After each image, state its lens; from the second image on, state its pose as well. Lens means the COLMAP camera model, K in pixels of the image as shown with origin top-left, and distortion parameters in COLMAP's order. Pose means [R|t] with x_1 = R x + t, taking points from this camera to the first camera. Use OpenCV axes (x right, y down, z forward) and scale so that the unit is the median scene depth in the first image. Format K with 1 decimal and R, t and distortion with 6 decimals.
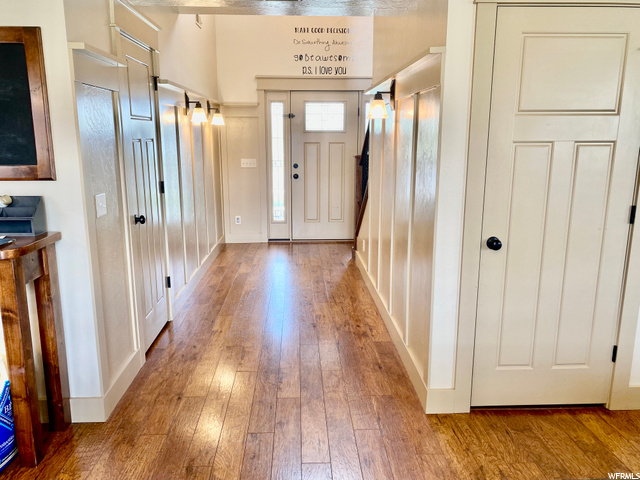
lens RADIAL K [[485.6, 0, 320.0], [0, 485.6, 240.0], [0, 0, 1]] dist [0.091169, -0.139203]
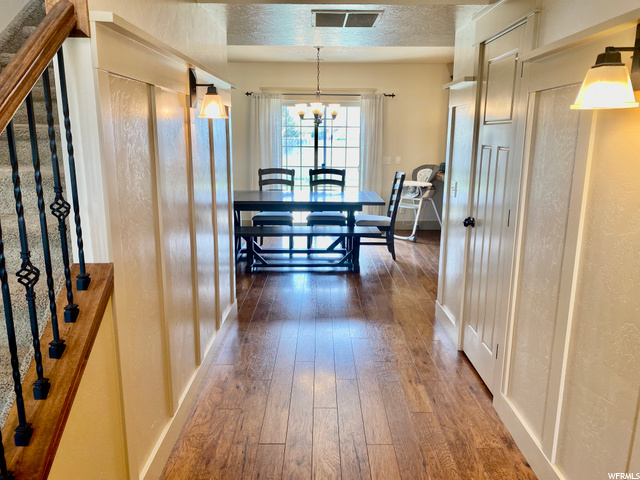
lens RADIAL K [[485.6, 0, 320.0], [0, 485.6, 240.0], [0, 0, 1]] dist [0.091169, -0.139203]
pose [[-0.998859, -0.012382, 0.046114, -0.085342], [0.007963, 0.909067, 0.416575, -0.362453], [-0.047079, 0.416467, -0.907931, 1.617219]]
